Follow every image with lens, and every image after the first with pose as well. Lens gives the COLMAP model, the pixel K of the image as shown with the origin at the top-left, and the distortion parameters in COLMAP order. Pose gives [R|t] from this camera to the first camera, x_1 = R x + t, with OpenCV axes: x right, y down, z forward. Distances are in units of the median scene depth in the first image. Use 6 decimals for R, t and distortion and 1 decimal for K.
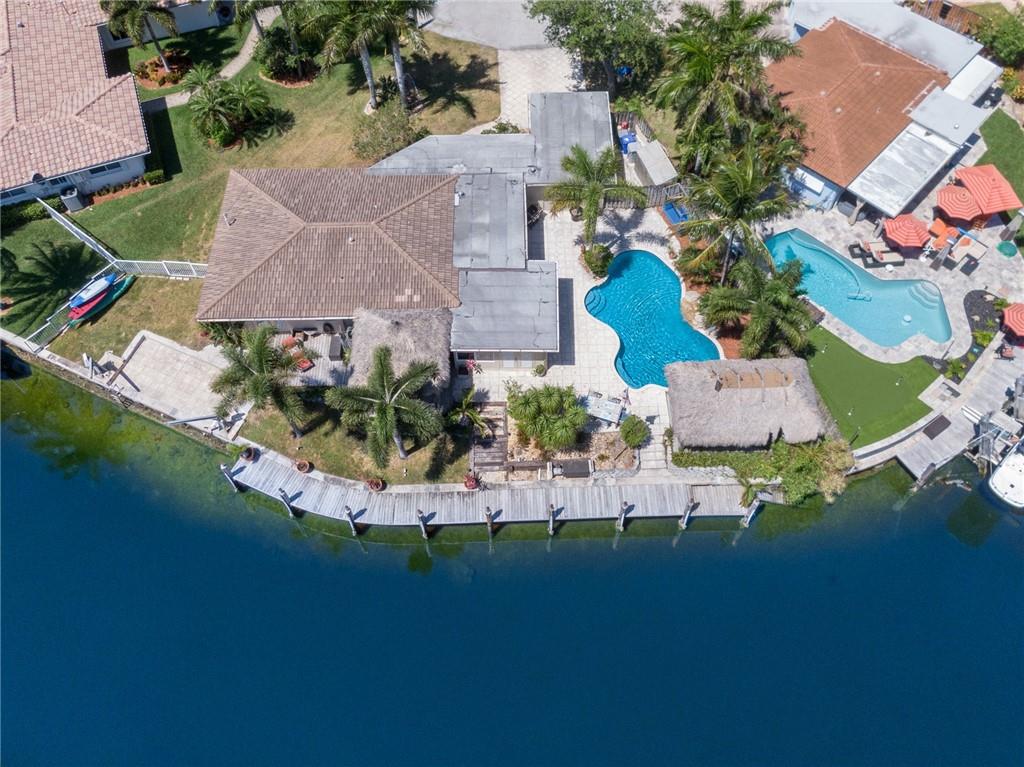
lens RADIAL K [[892.2, 0, 520.2], [0, 892.2, 320.2], [0, 0, 1]] dist [0.034944, -0.066856]
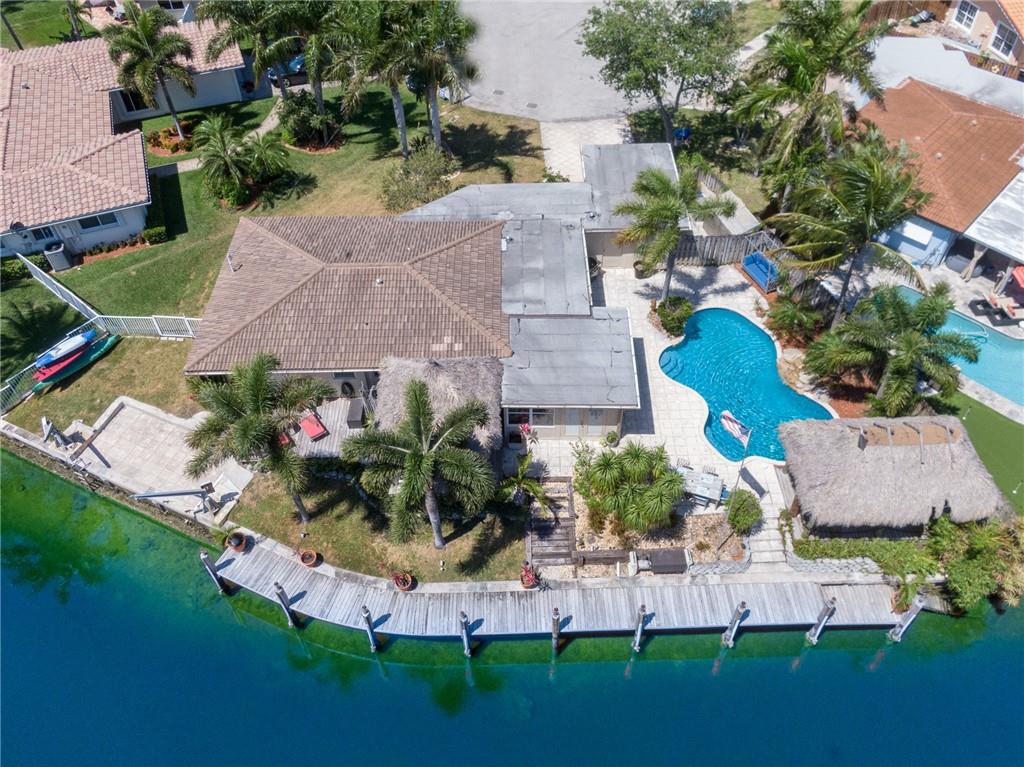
lens RADIAL K [[813.3, 0, 514.5], [0, 813.3, 363.3], [0, 0, 1]] dist [0.015427, -0.028634]
pose [[0.999961, 0.000359, -0.008774, -0.055872], [-0.001727, 0.987680, -0.156478, 0.099350], [0.008610, 0.156487, 0.987643, 0.265029]]
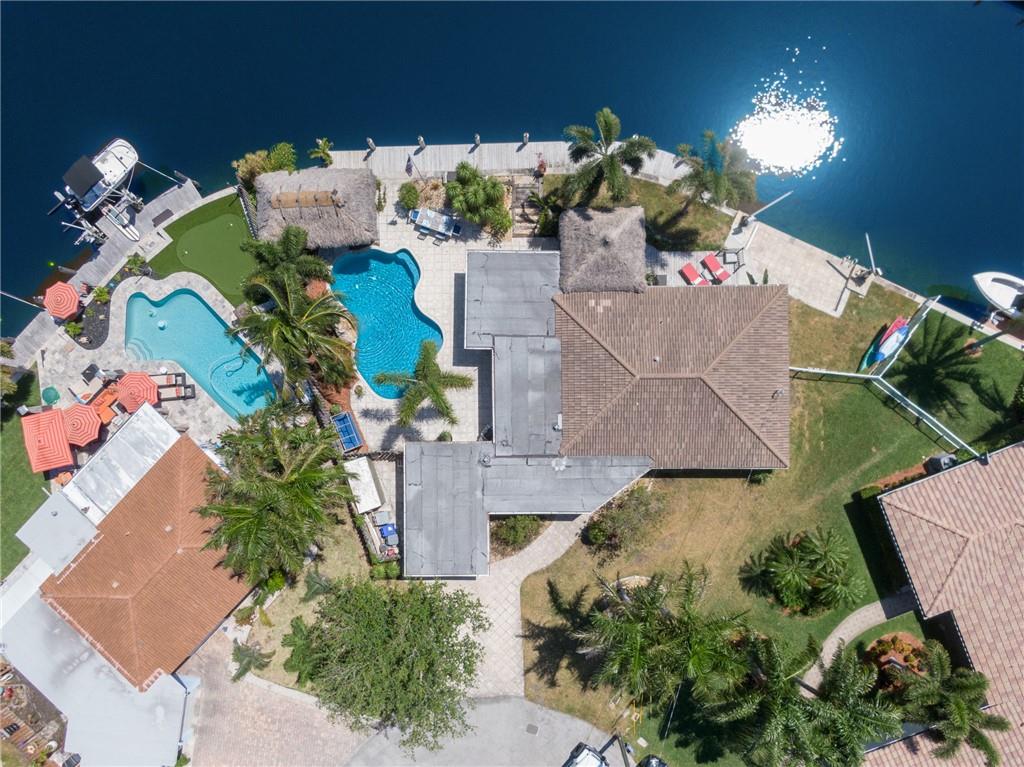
lens RADIAL K [[738.4, 0, 513.8], [0, 738.4, 382.9], [0, 0, 1]] dist [0.012652, -0.028056]
pose [[-0.999671, -0.003694, 0.025395, -0.040422], [0.017598, -0.818927, 0.573628, -0.604499], [0.018678, 0.573886, 0.818722, 0.287292]]
